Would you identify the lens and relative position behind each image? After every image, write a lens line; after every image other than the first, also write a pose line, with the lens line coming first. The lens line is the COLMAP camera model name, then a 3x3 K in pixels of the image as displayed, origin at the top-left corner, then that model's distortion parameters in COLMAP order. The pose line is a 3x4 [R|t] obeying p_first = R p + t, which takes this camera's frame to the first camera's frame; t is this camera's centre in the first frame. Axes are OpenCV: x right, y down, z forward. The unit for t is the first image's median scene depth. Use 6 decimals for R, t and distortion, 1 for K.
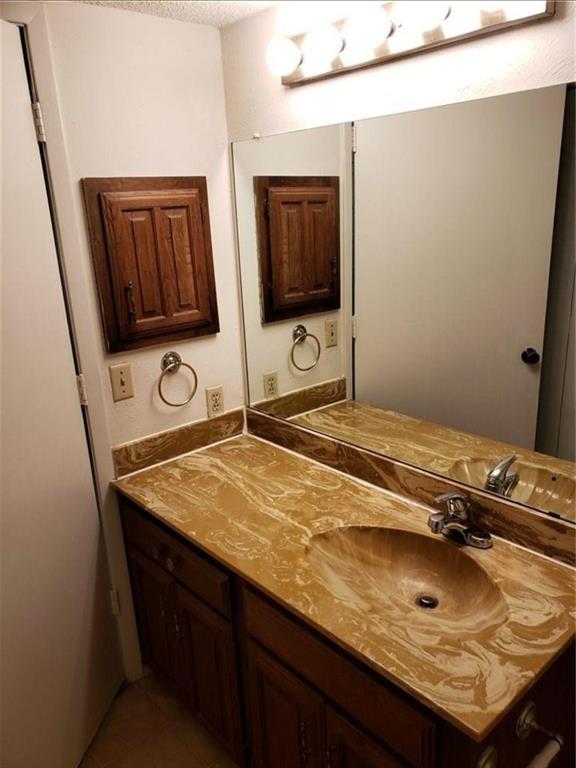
lens RADIAL K [[598.2, 0, 284.7], [0, 598.2, 385.6], [0, 0, 1]] dist [-0.005197, -0.000151]
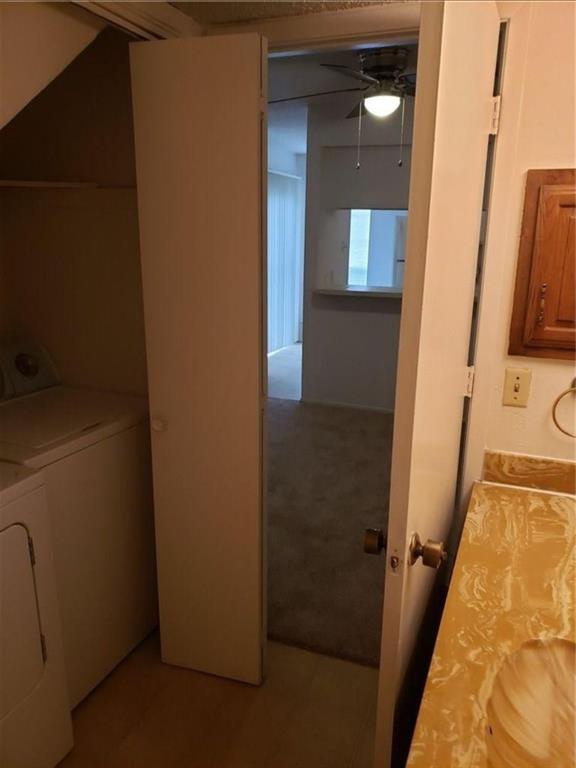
lens RADIAL K [[598.2, 0, 285.4], [0, 598.2, 384.4], [0, 0, 1]] dist [-0.005197, -0.000151]
pose [[0.436426, 0.285606, -0.853207, 0.369325], [-0.295566, 0.941164, 0.163863, -0.057918], [0.849808, 0.180665, 0.495164, 0.228328]]
